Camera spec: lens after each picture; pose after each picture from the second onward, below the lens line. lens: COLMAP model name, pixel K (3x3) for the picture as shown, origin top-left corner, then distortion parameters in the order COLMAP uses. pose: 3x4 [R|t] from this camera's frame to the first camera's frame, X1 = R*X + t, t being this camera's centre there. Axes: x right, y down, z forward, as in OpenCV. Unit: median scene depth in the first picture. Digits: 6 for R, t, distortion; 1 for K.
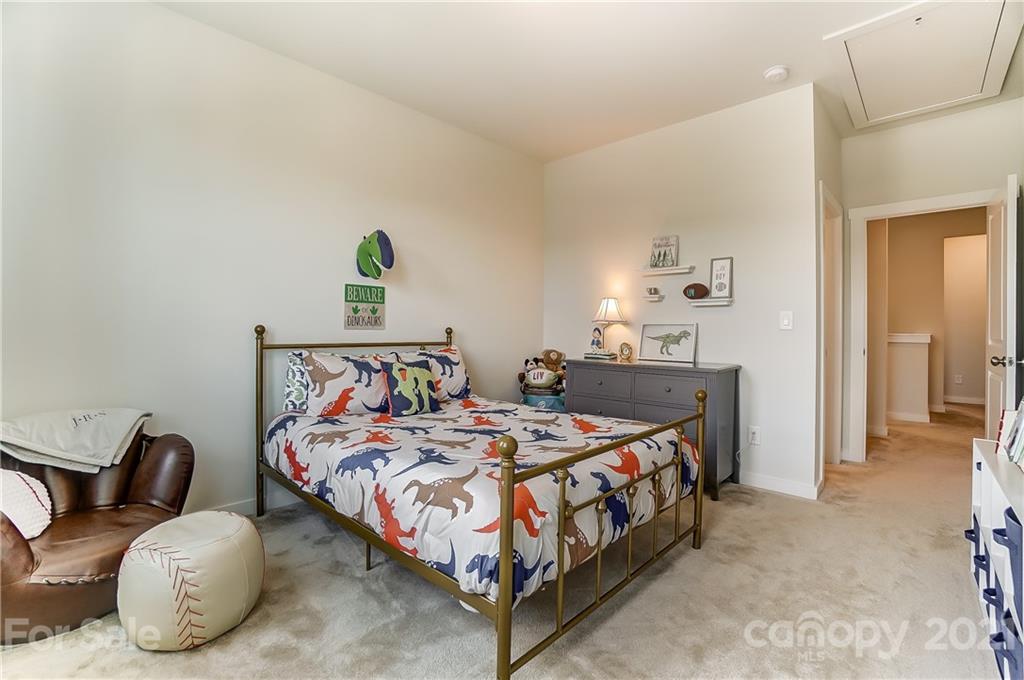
lens RADIAL K [[454.1, 0, 509.6], [0, 454.1, 335.3], [0, 0, 1]] dist [-0.052759, 0.000248]
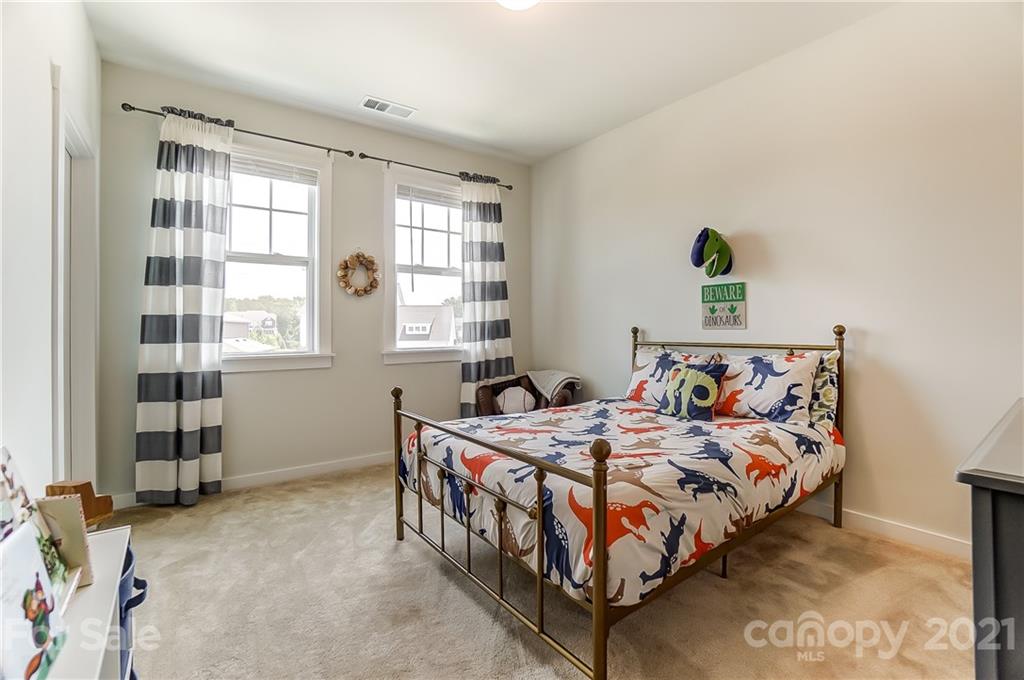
lens RADIAL K [[454.1, 0, 509.6], [0, 454.1, 335.3], [0, 0, 1]] dist [-0.052759, 0.000248]
pose [[-0.171384, 0.004665, -0.985193, 0.708469], [-0.005957, 0.999966, 0.005772, -0.002978], [0.985186, 0.006858, -0.171350, 0.713774]]
